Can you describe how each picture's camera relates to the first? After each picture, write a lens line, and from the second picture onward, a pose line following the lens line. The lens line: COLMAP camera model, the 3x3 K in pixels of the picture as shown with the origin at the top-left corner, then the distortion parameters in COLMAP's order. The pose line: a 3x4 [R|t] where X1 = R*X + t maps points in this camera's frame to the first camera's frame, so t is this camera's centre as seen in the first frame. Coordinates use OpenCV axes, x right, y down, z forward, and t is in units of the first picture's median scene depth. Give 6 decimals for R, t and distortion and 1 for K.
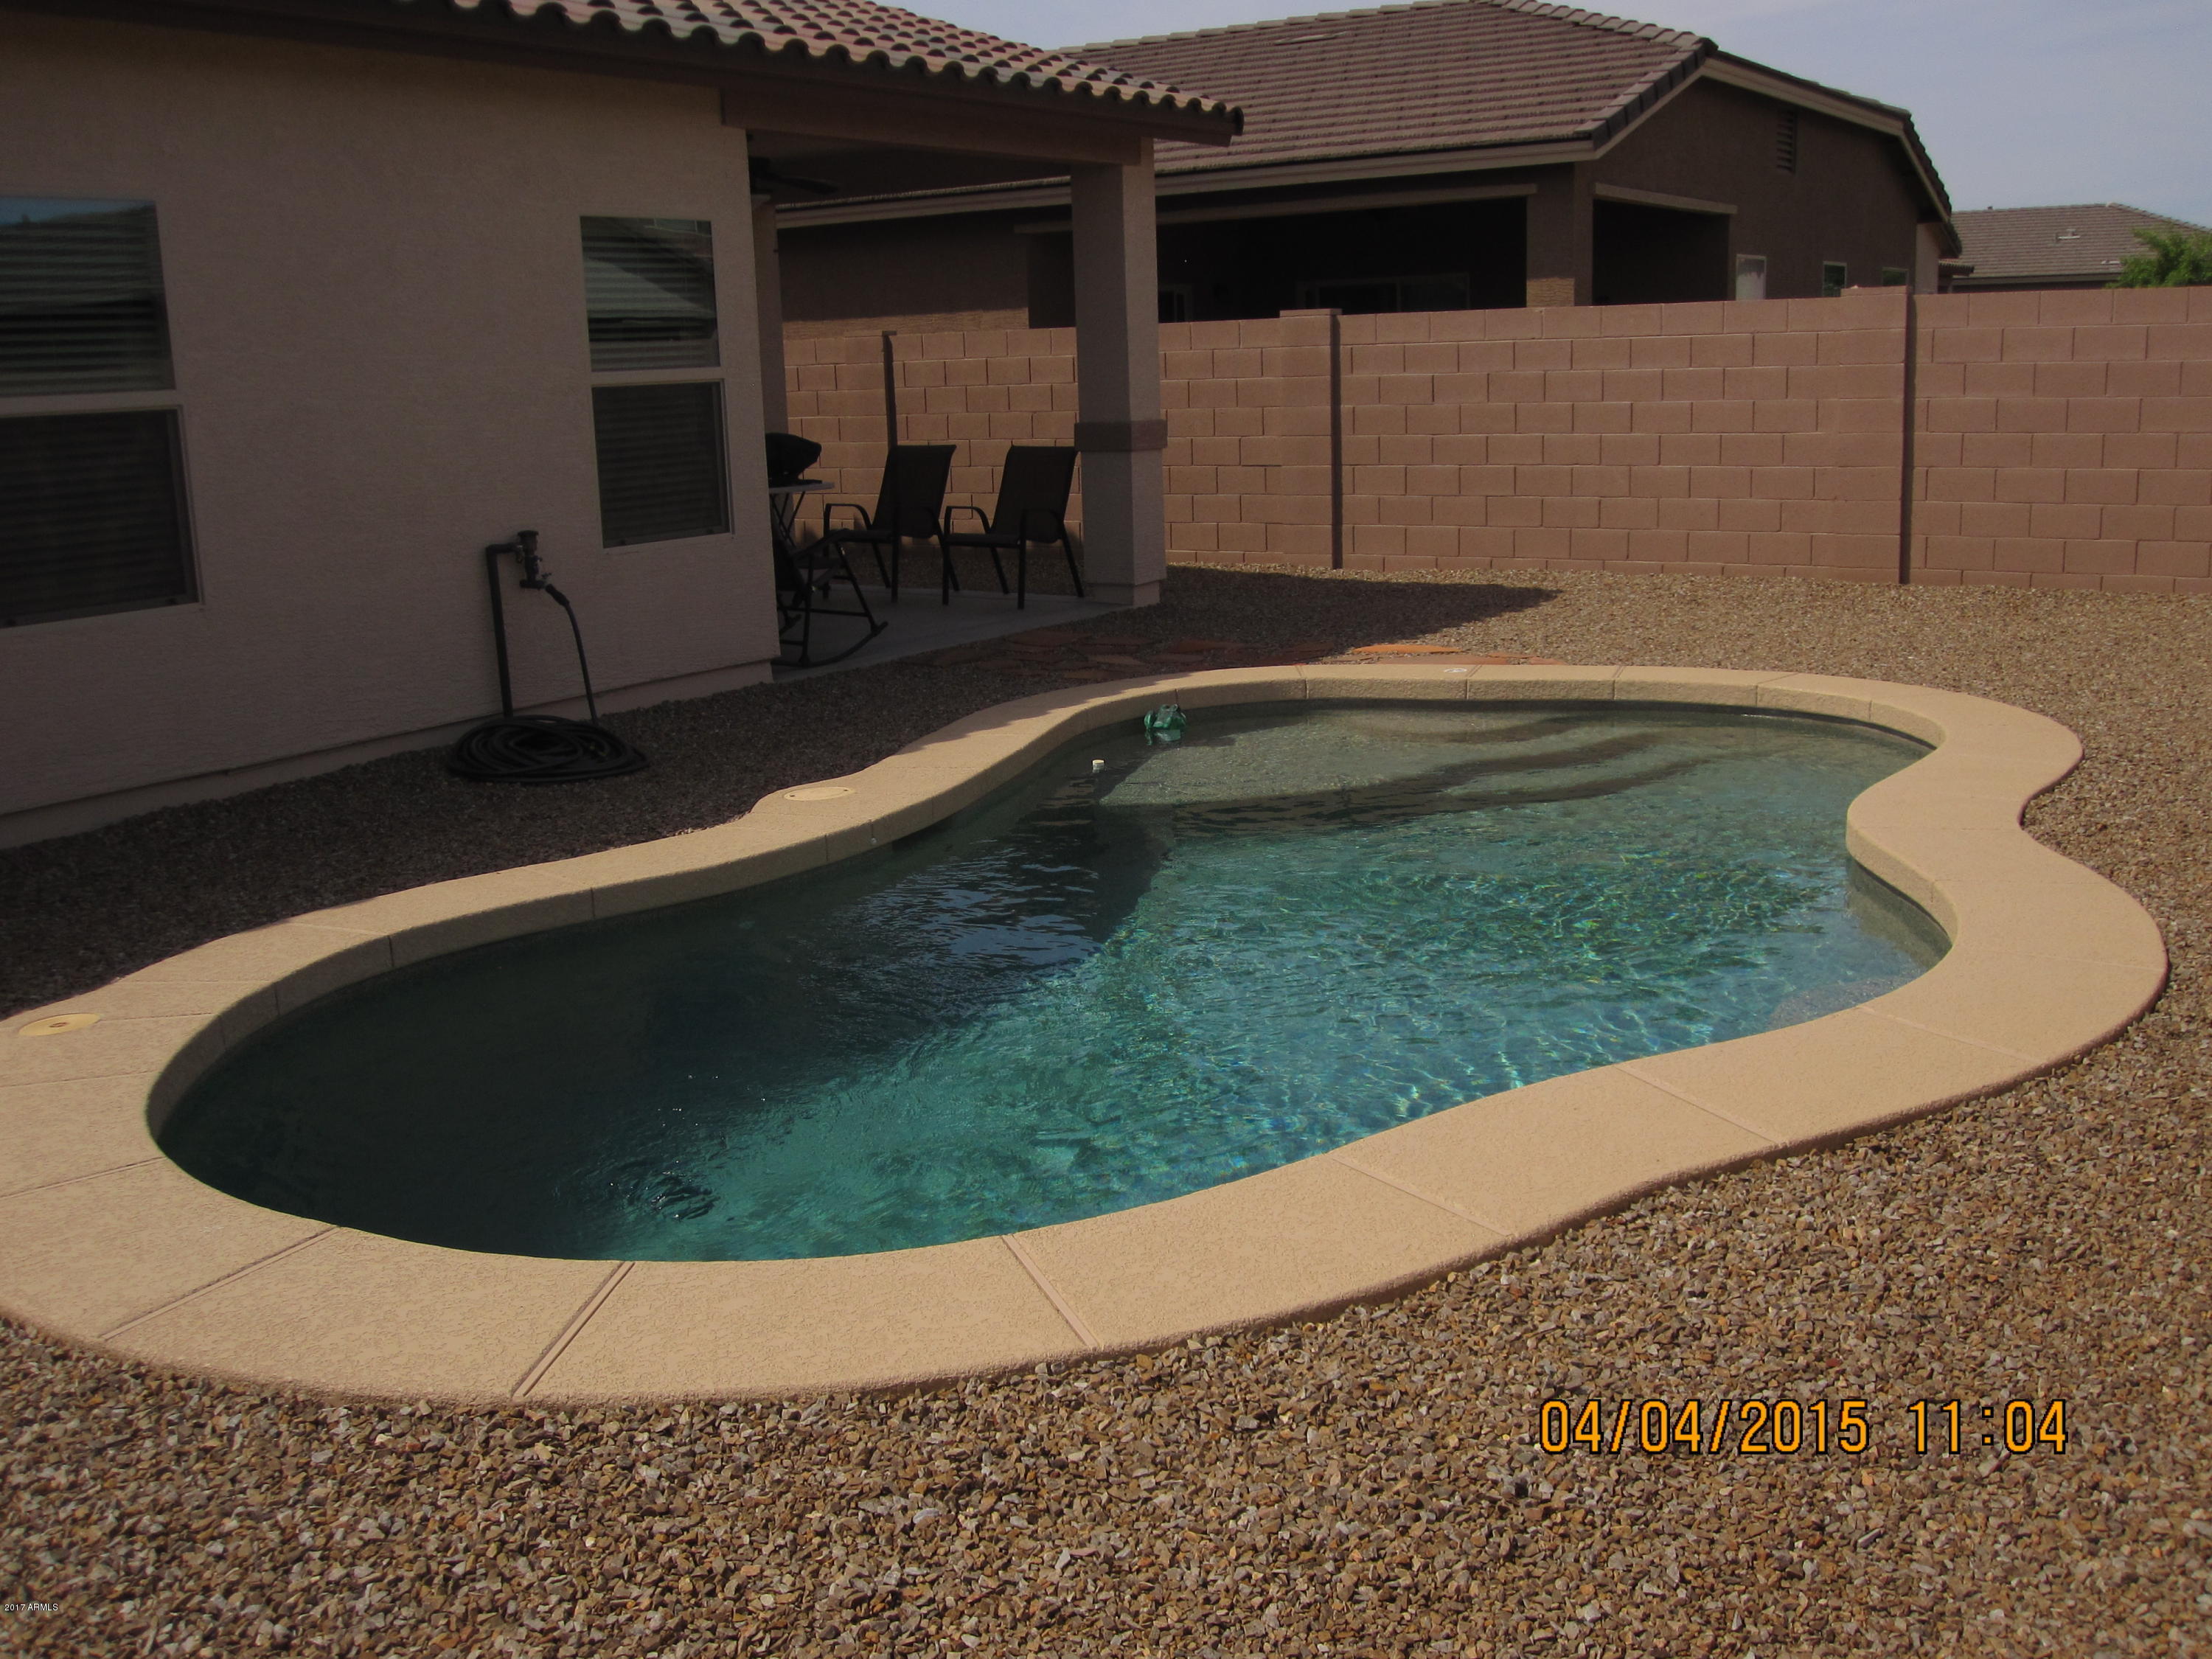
lens RADIAL K [[2217.0, 0, 1106.0], [0, 2217.0, 829.5], [0, 0, 1]] dist [-0.035746, -0.026581]
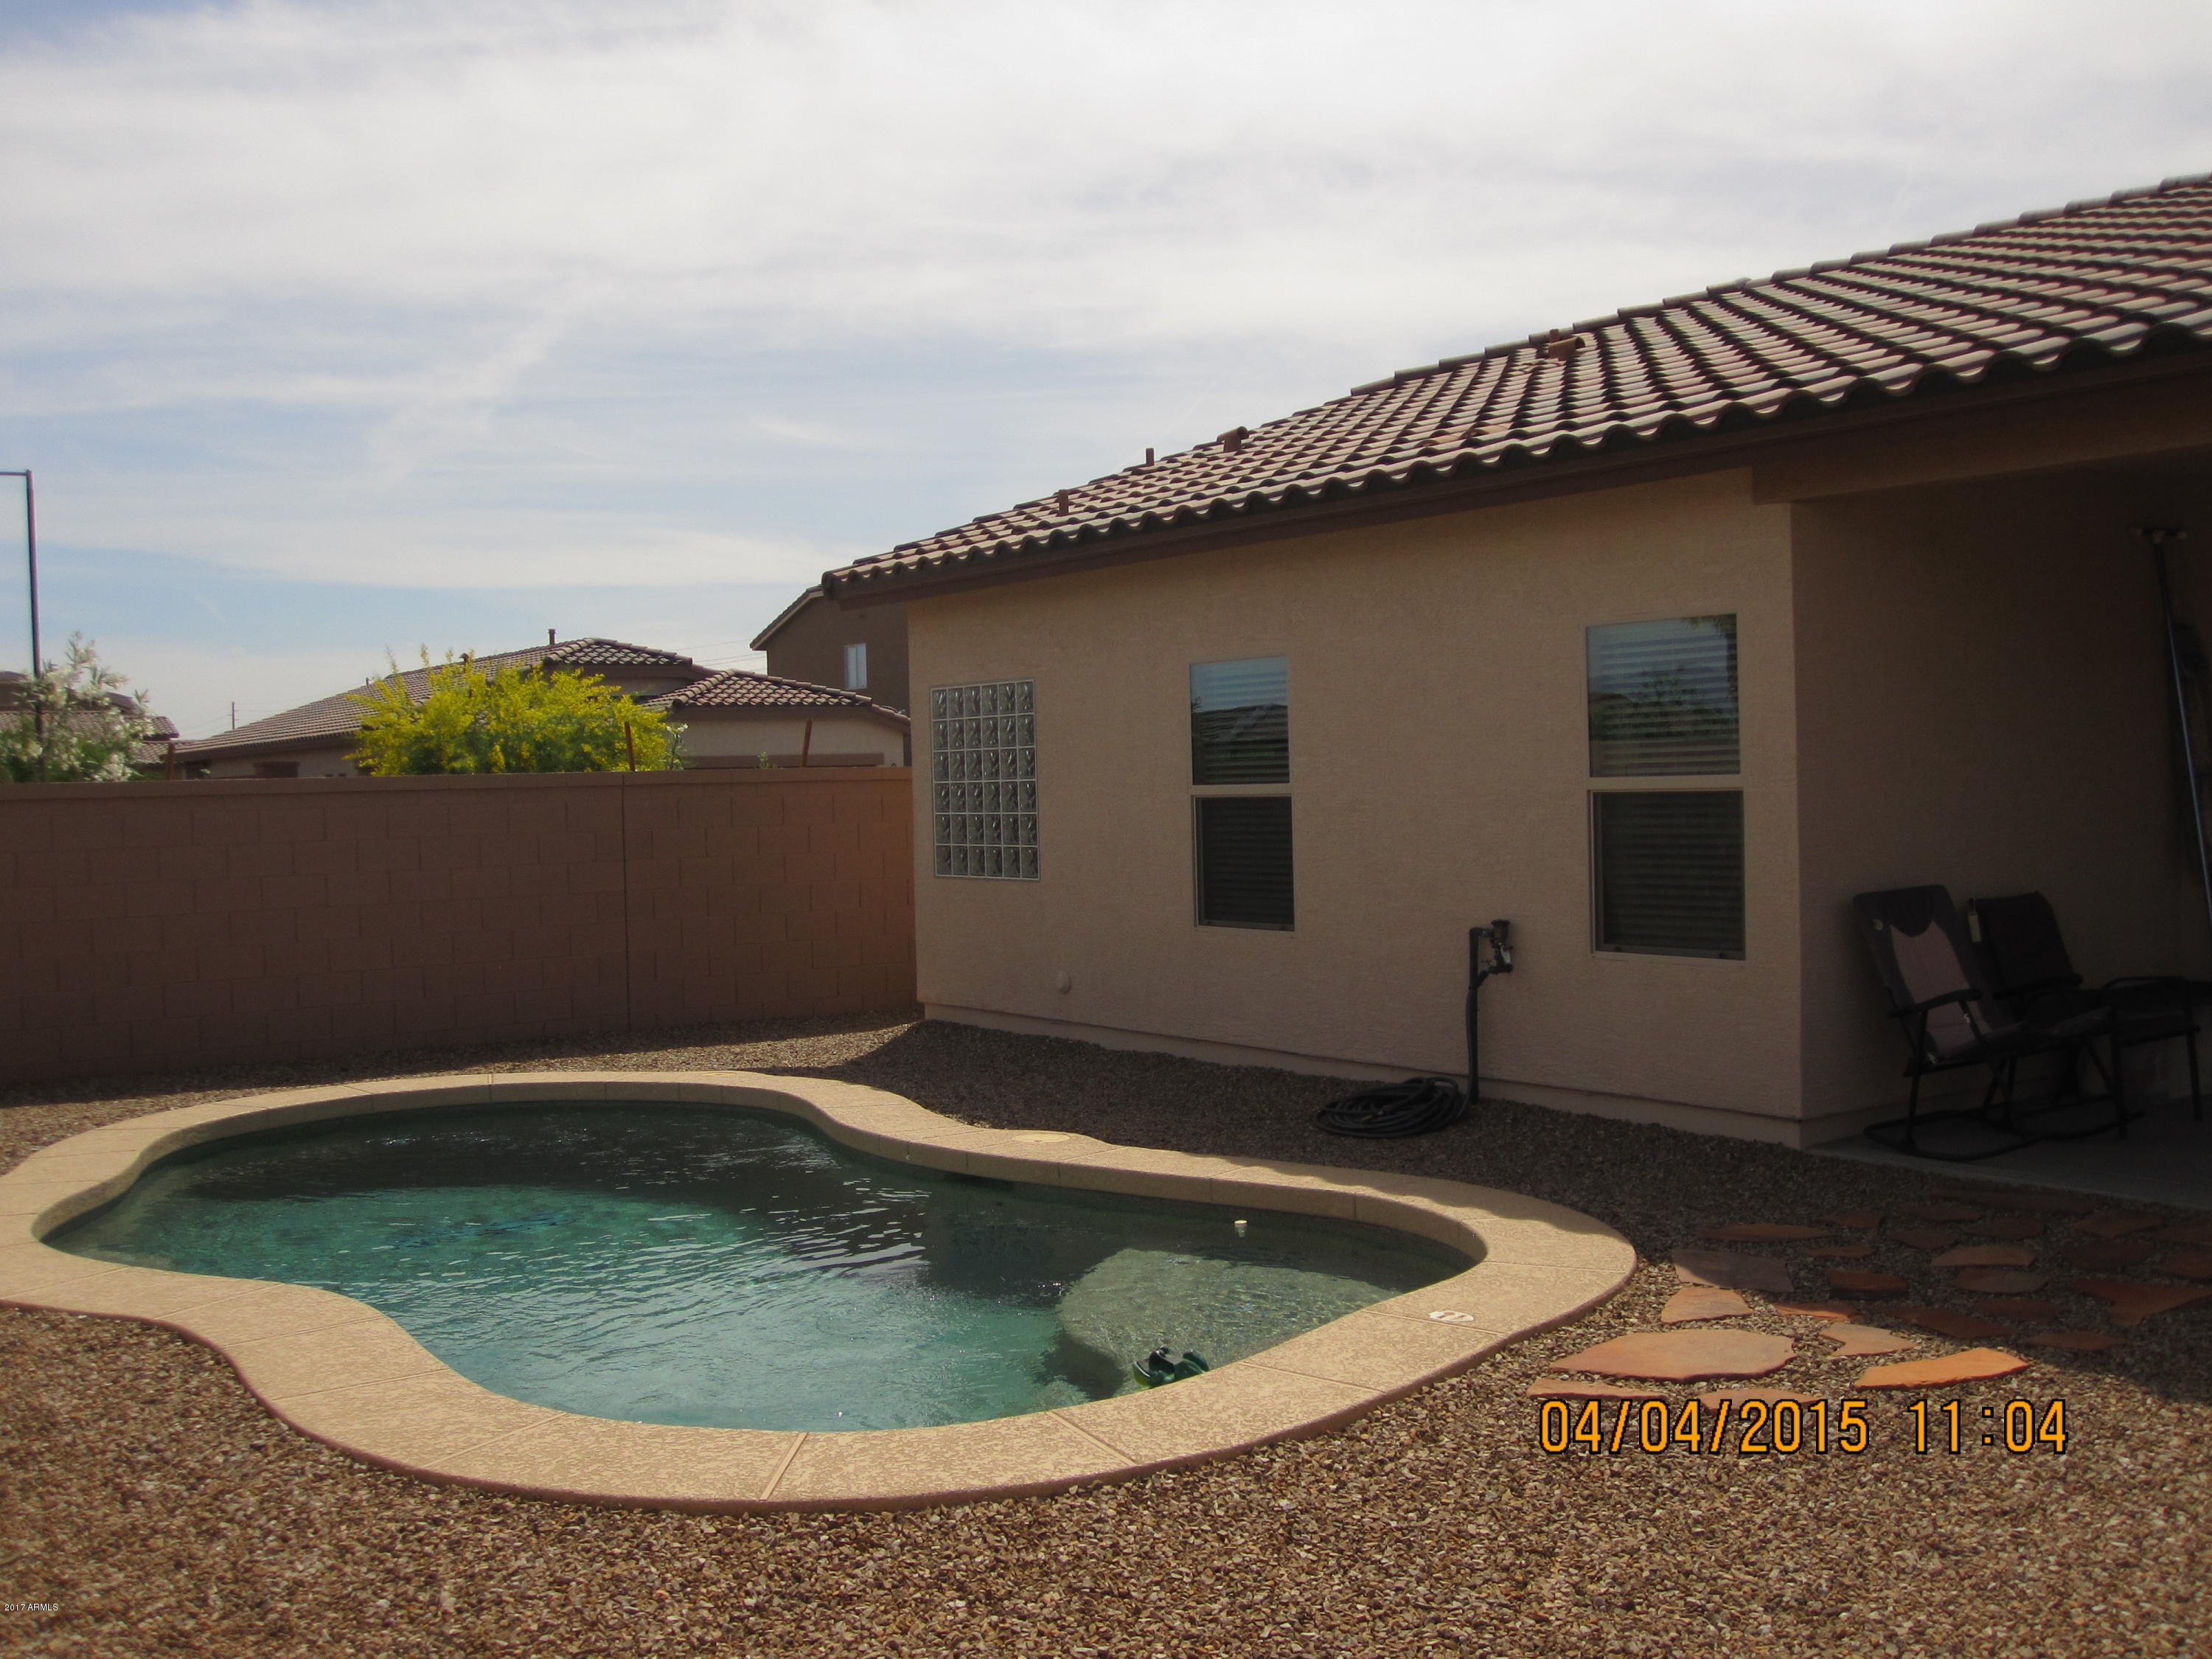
lens RADIAL K [[2149.6, 0, 1106.0], [0, 2149.6, 829.5], [0, 0, 1]] dist [-0.084806, 0.035487]
pose [[-0.392966, 0.065683, -0.917204, 0.773272], [-0.157421, 0.977916, 0.137475, -0.292365], [0.905978, 0.198410, -0.373947, 1.207852]]
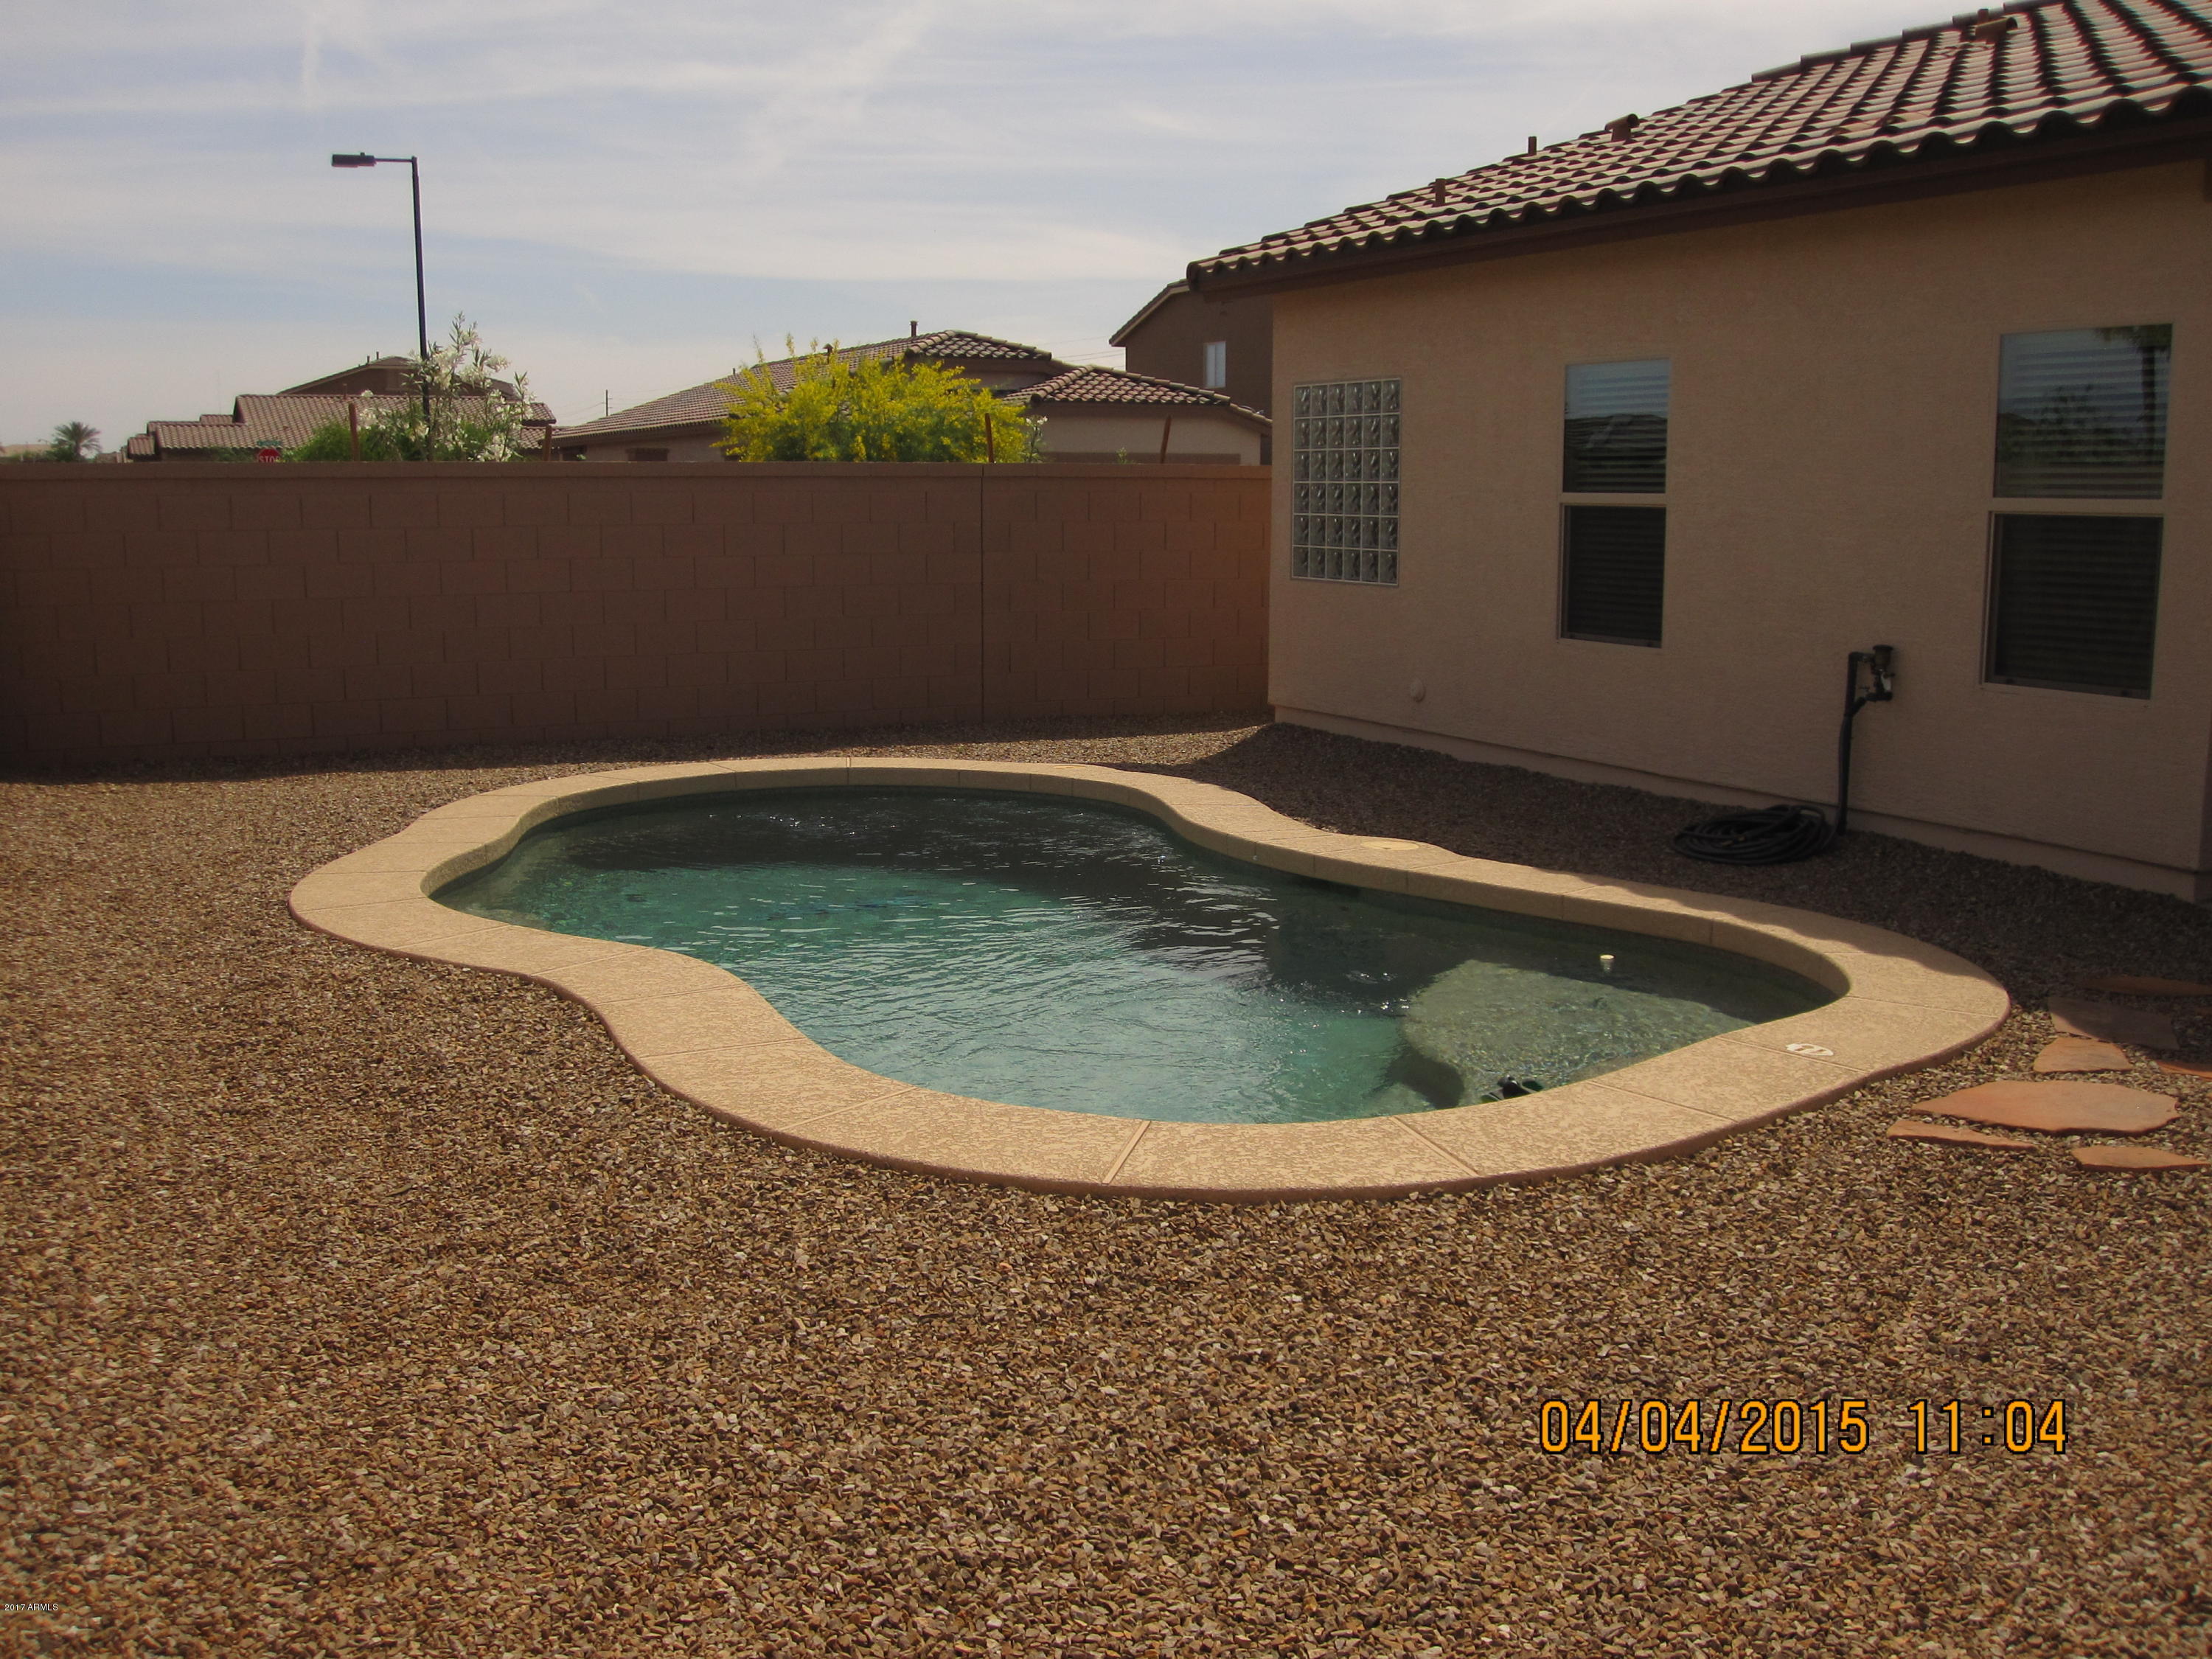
lens RADIAL K [[2149.6, 0, 1106.0], [0, 2149.6, 829.5], [0, 0, 1]] dist [-0.084806, 0.035487]
pose [[-0.538380, 0.165740, -0.826243, 0.765645], [-0.162427, 0.941674, 0.294732, -0.287378], [0.826900, 0.292882, -0.480058, 1.200331]]
